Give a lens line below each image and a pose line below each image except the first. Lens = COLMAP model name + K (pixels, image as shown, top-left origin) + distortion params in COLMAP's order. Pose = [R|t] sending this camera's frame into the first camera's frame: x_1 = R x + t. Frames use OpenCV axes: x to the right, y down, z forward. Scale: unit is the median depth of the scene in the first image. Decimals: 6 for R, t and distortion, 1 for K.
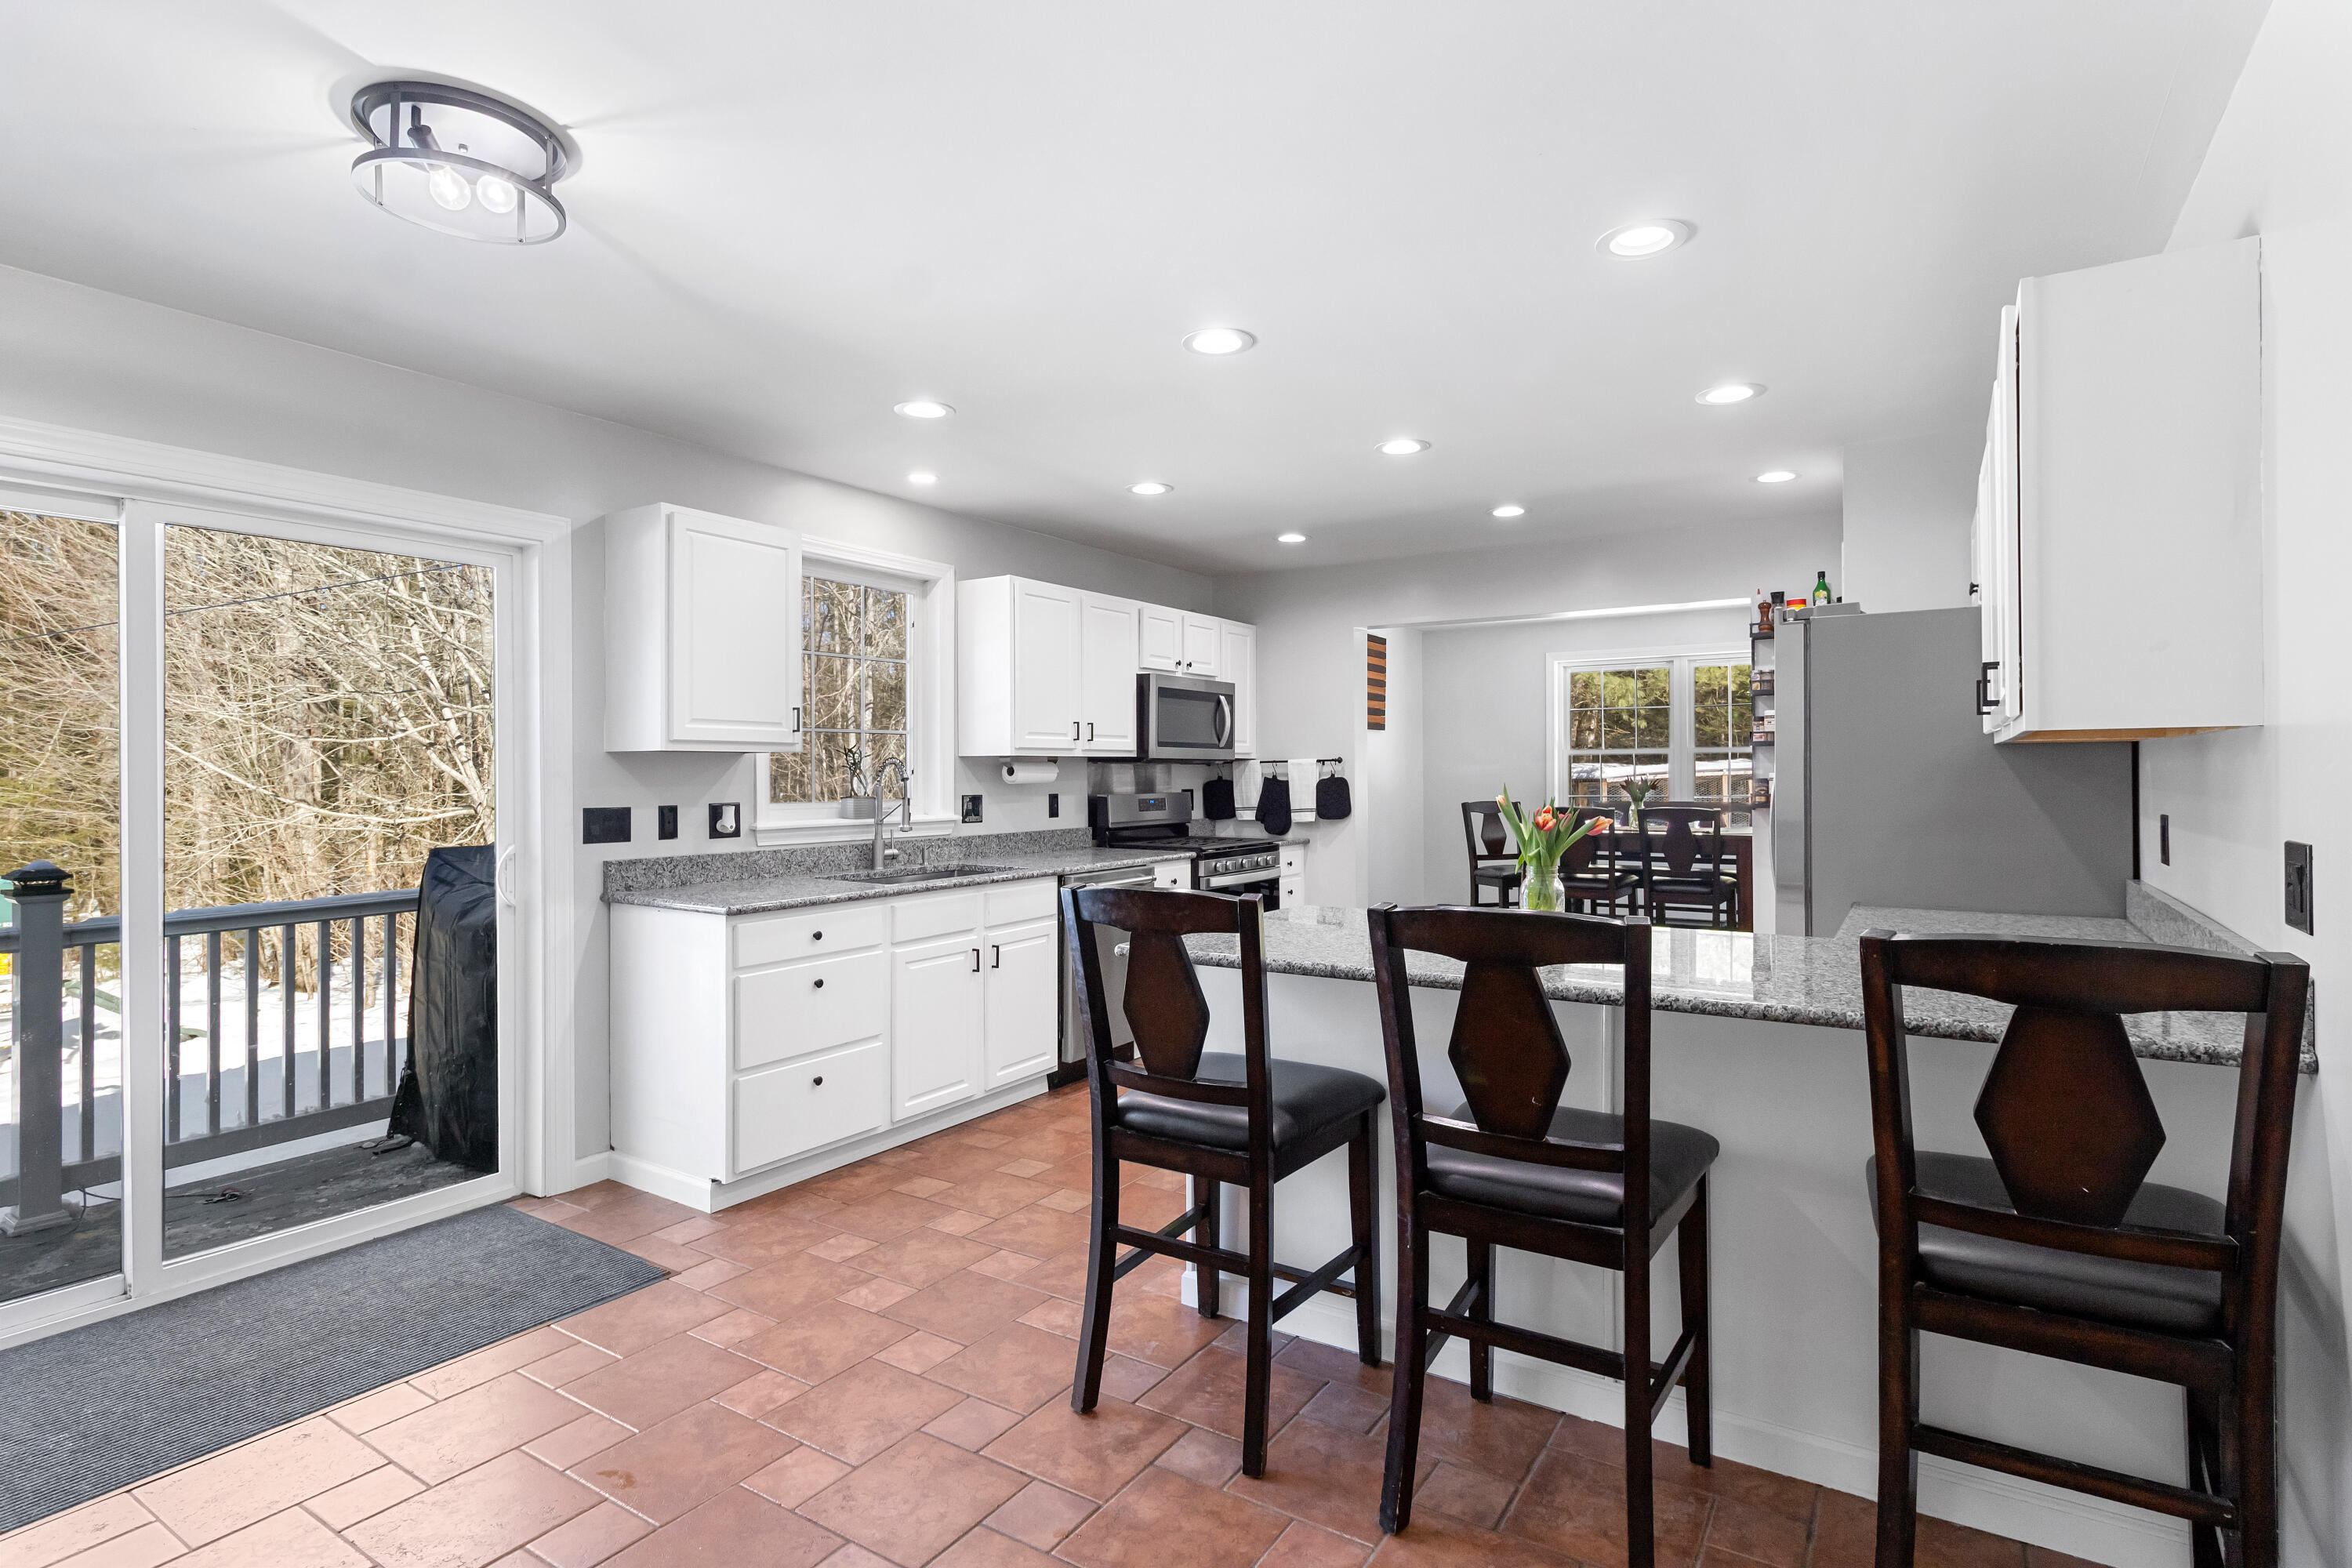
lens RADIAL K [[1161.3, 0, 1186.8], [0, 1161.3, 771.6], [0, 0, 1]] dist [-0.001172, -0.001057]
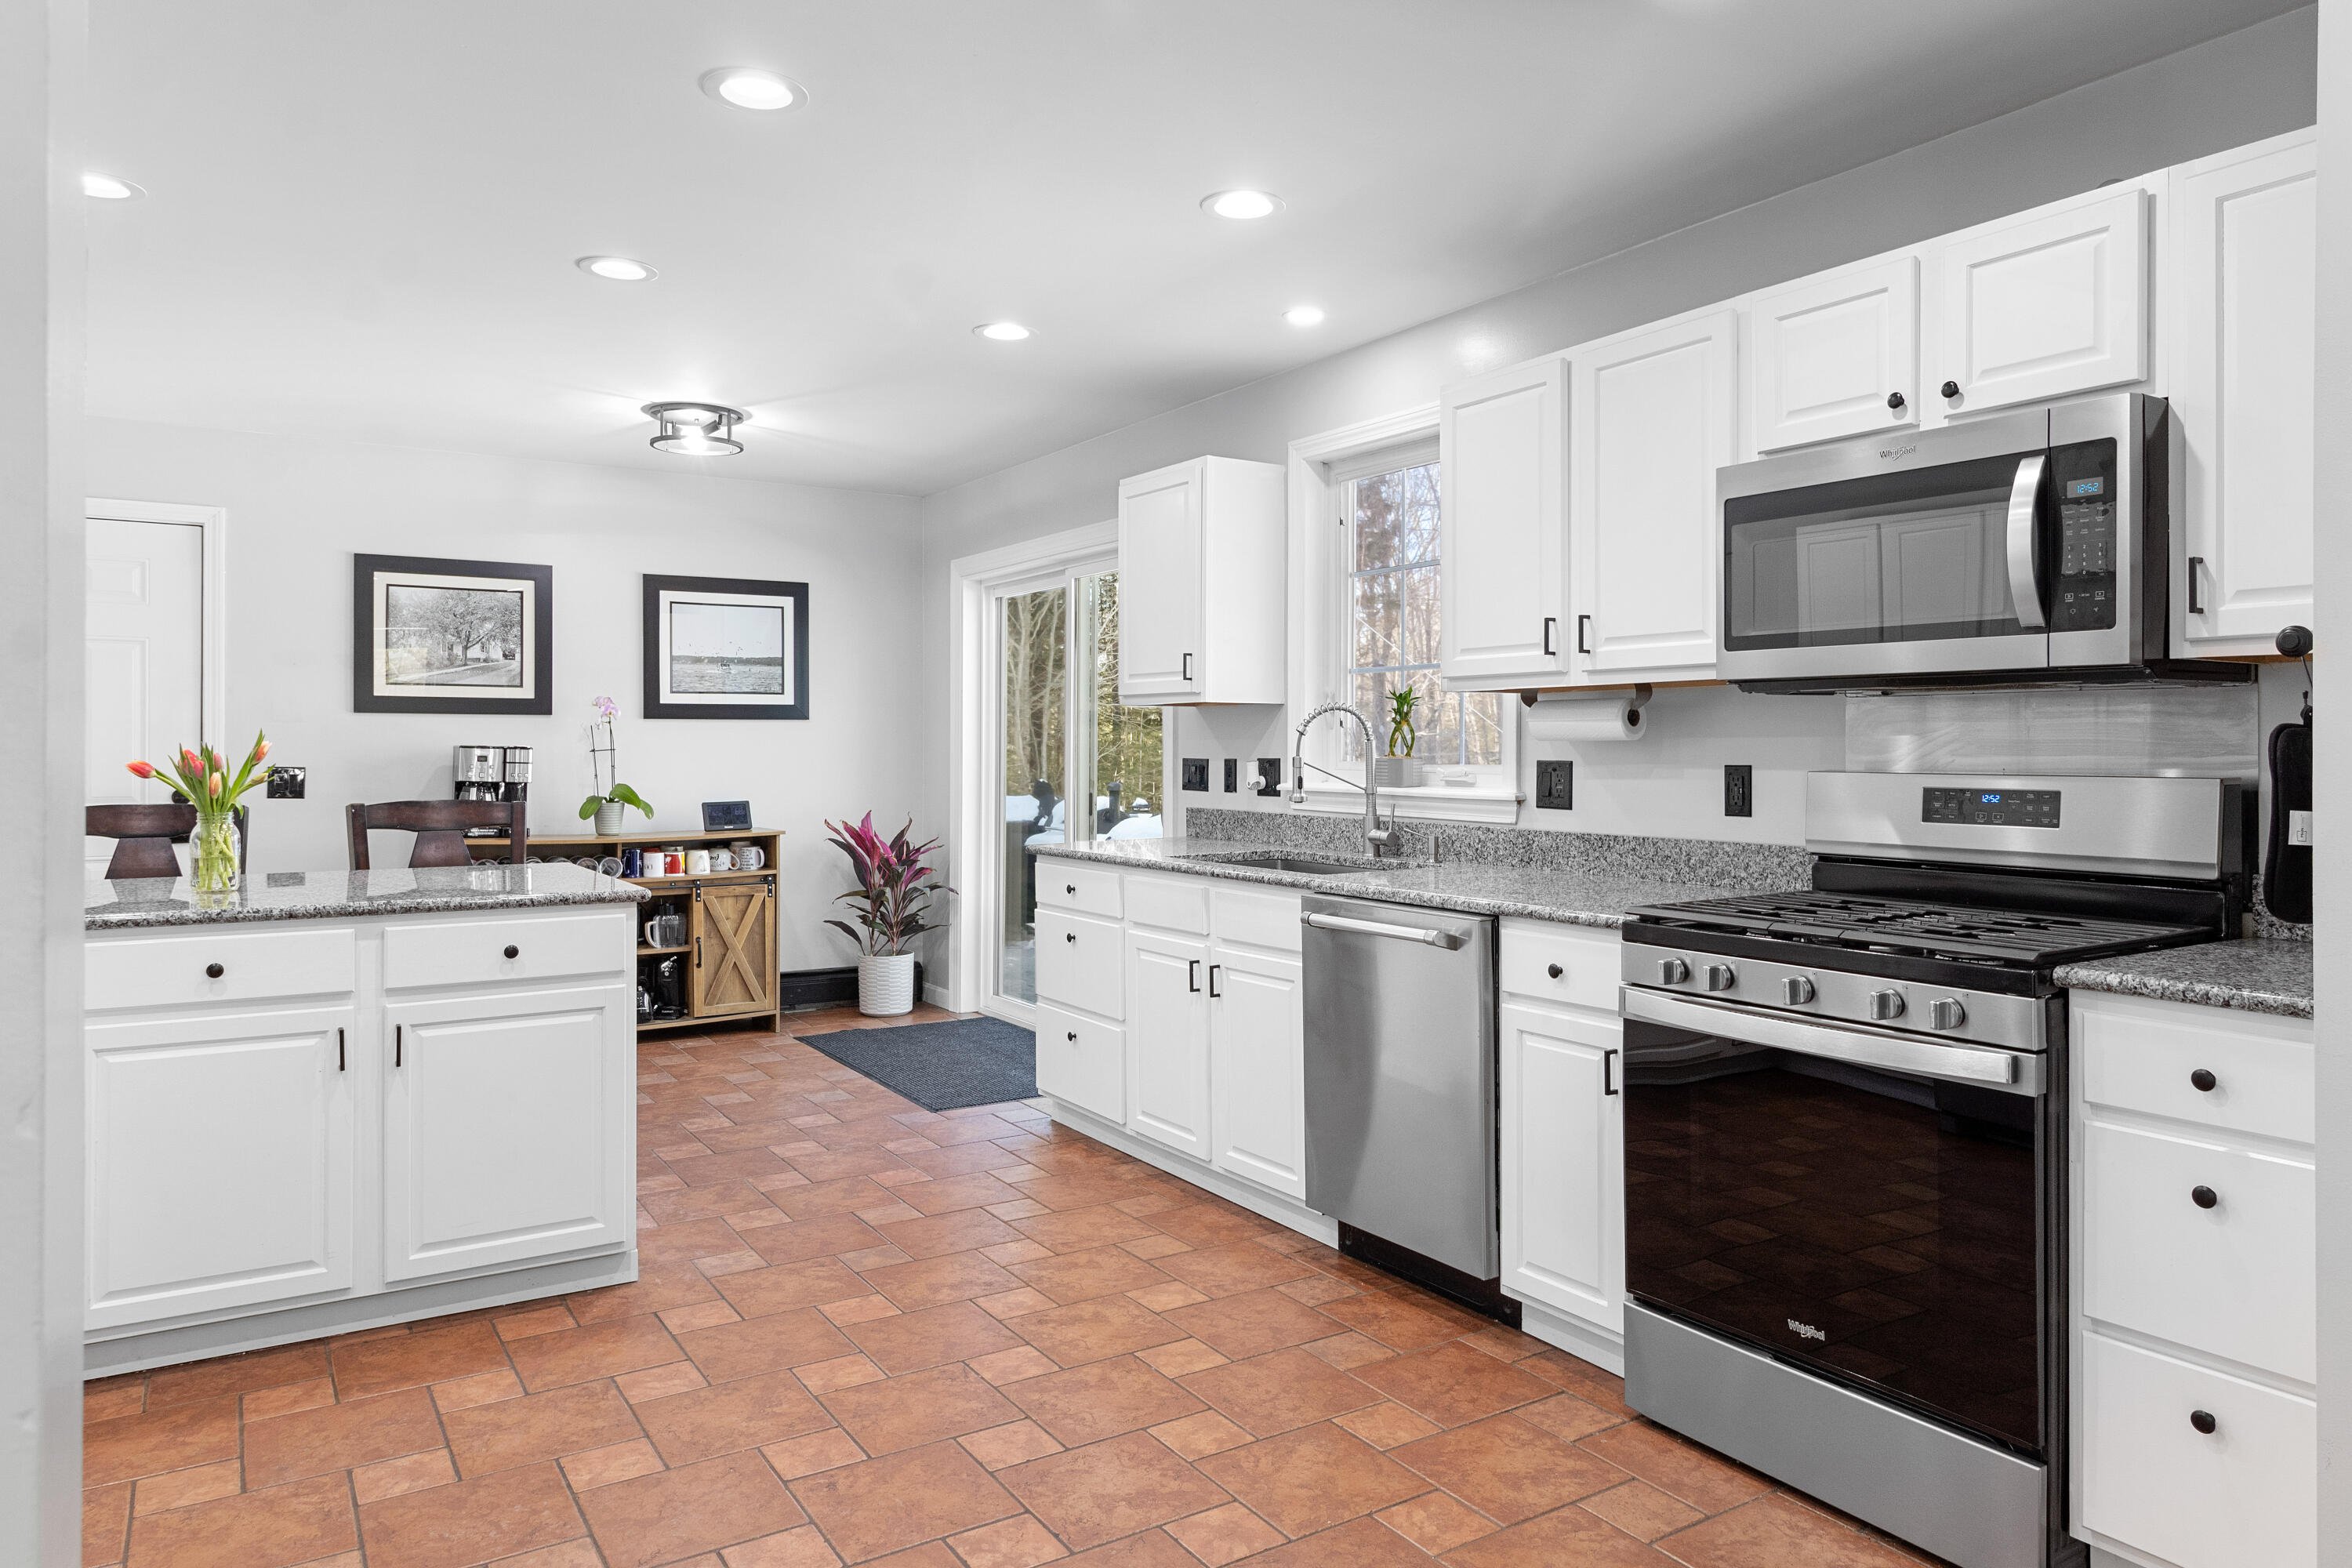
lens RADIAL K [[1504.5, 0, 1203.2], [0, 1504.5, 740.6], [0, 0, 1]] dist [0.001775, -0.001103]
pose [[-0.409877, 0.001416, -0.912140, 0.633686], [0.001143, 0.999999, 0.001038, 0.010321], [0.912140, -0.000617, -0.409878, 1.281265]]
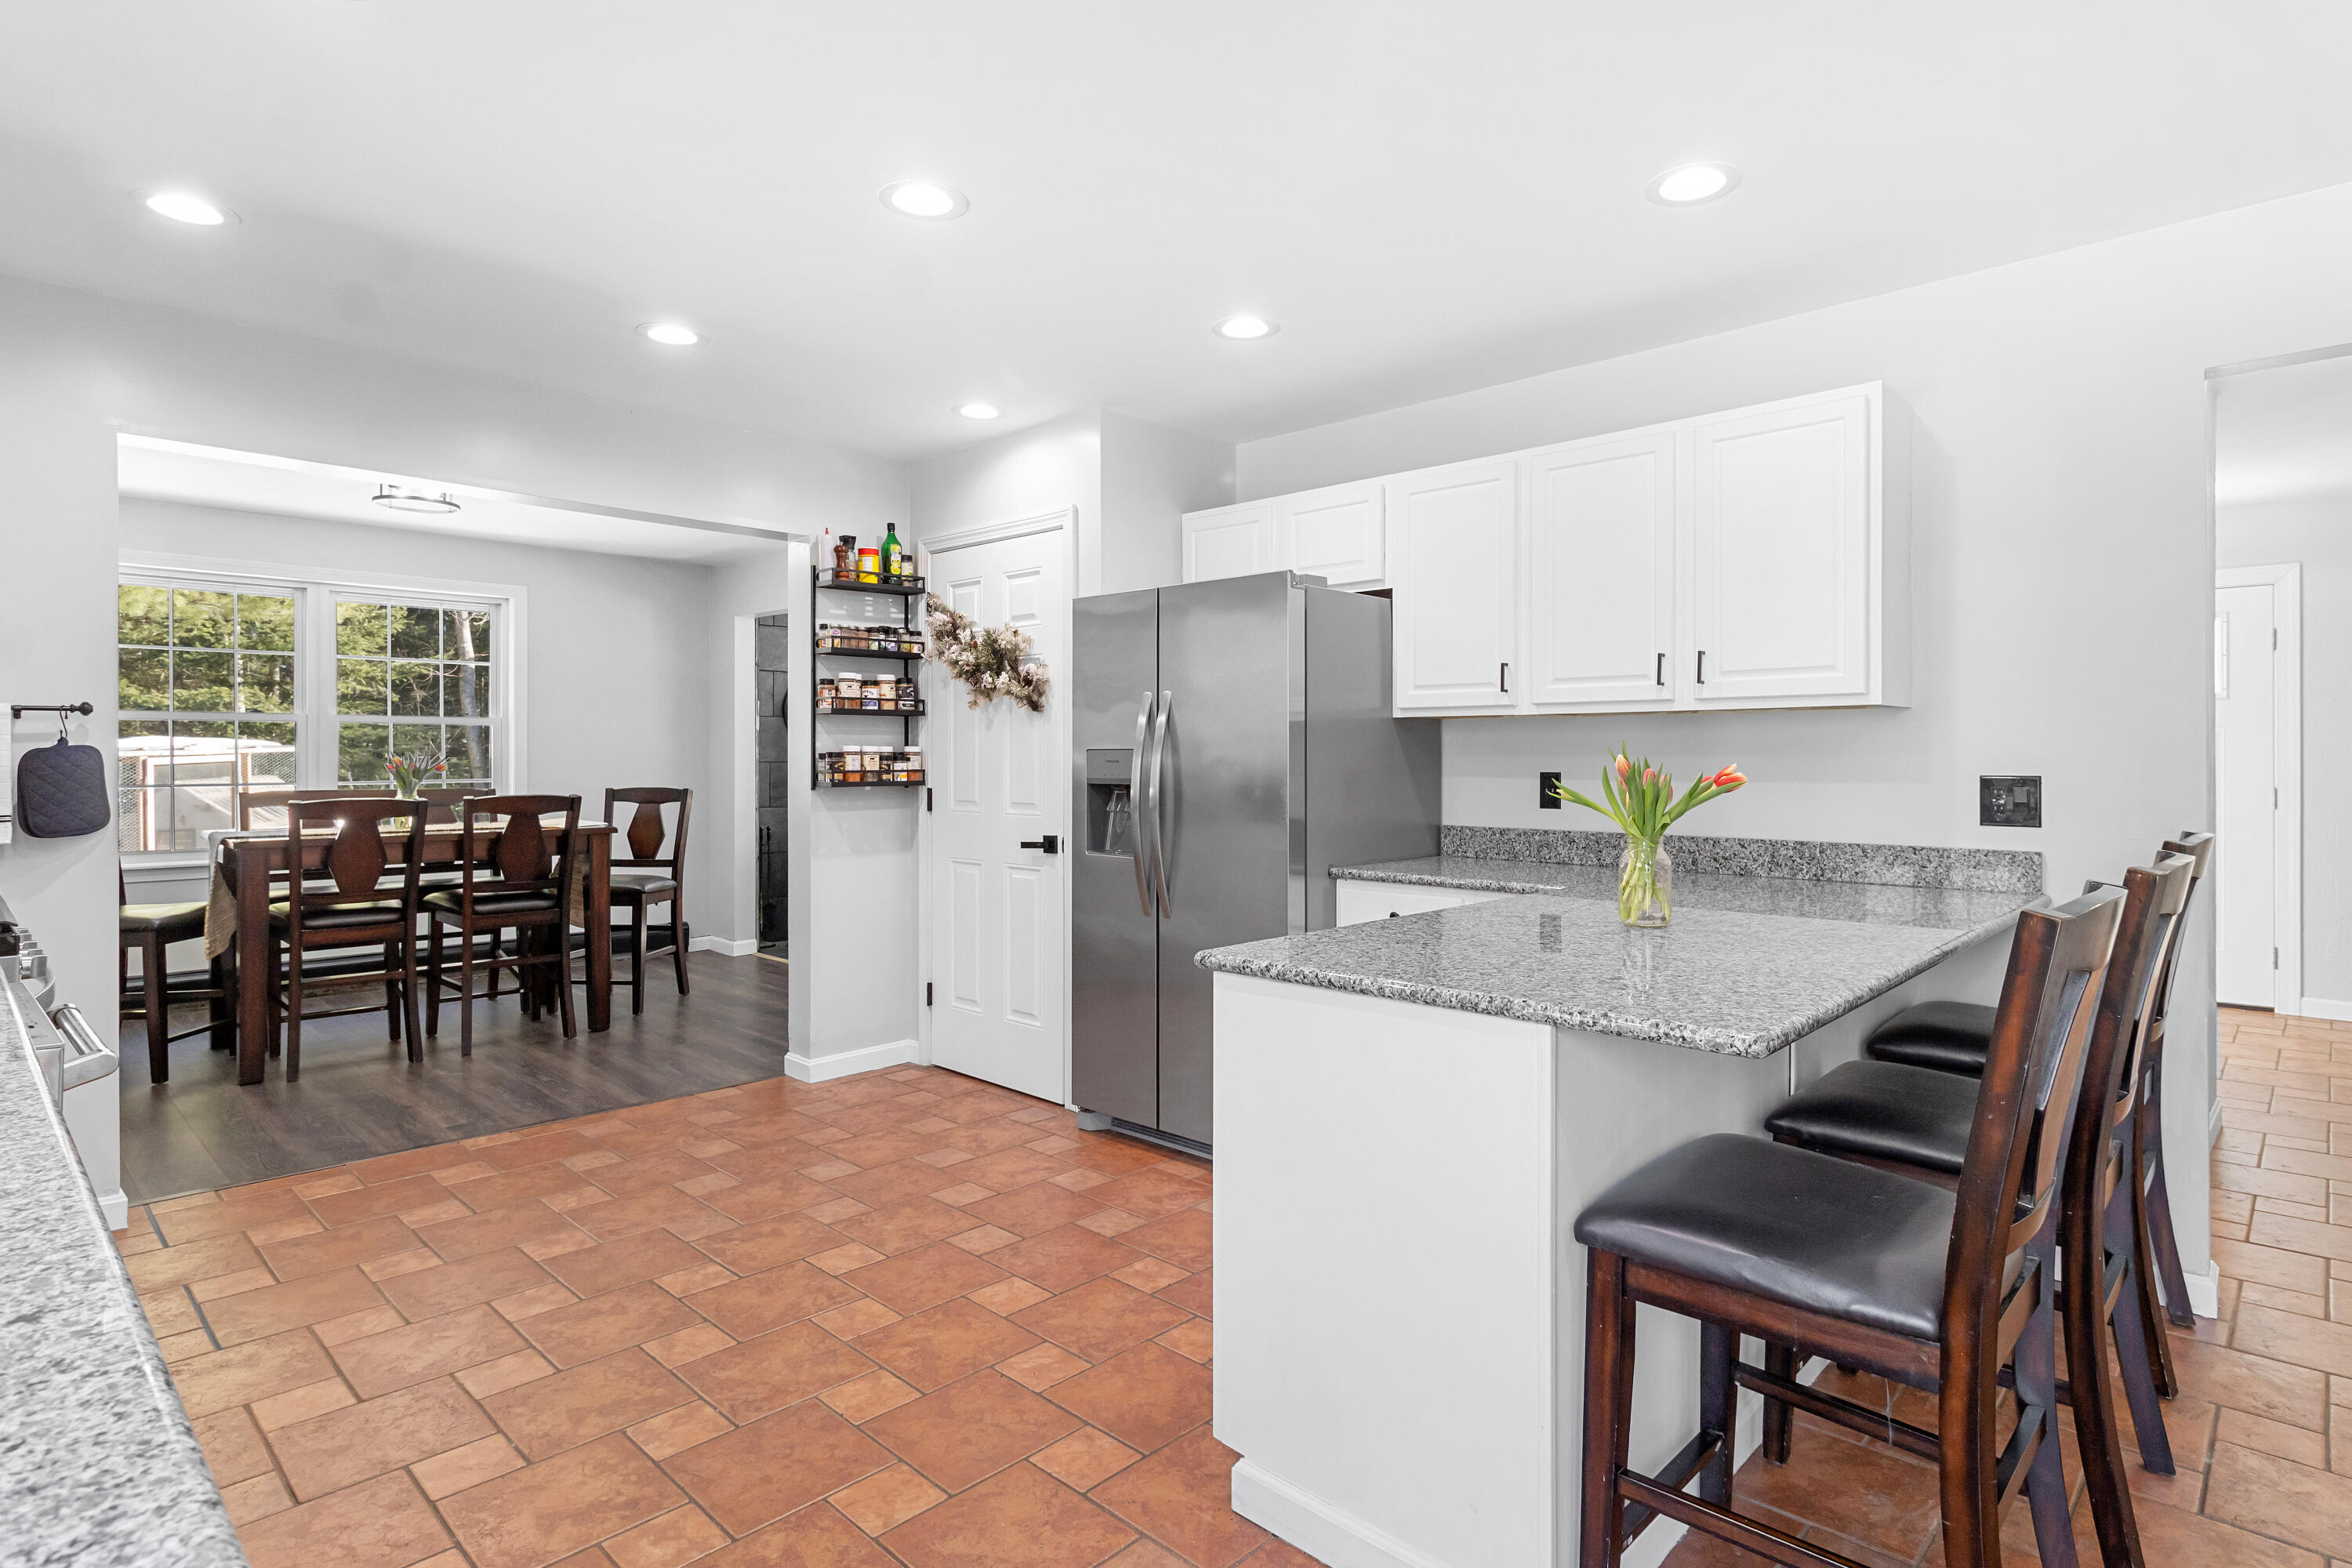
lens RADIAL K [[1208.6, 0, 1189.7], [0, 1208.6, 763.5], [0, 0, 1]] dist [0.001024, 0.000316]
pose [[0.188239, 0.001026, 0.982123, -0.361416], [-0.002251, 0.999997, -0.000614, 0.015572], [-0.982121, -0.002095, 0.188241, 0.649188]]
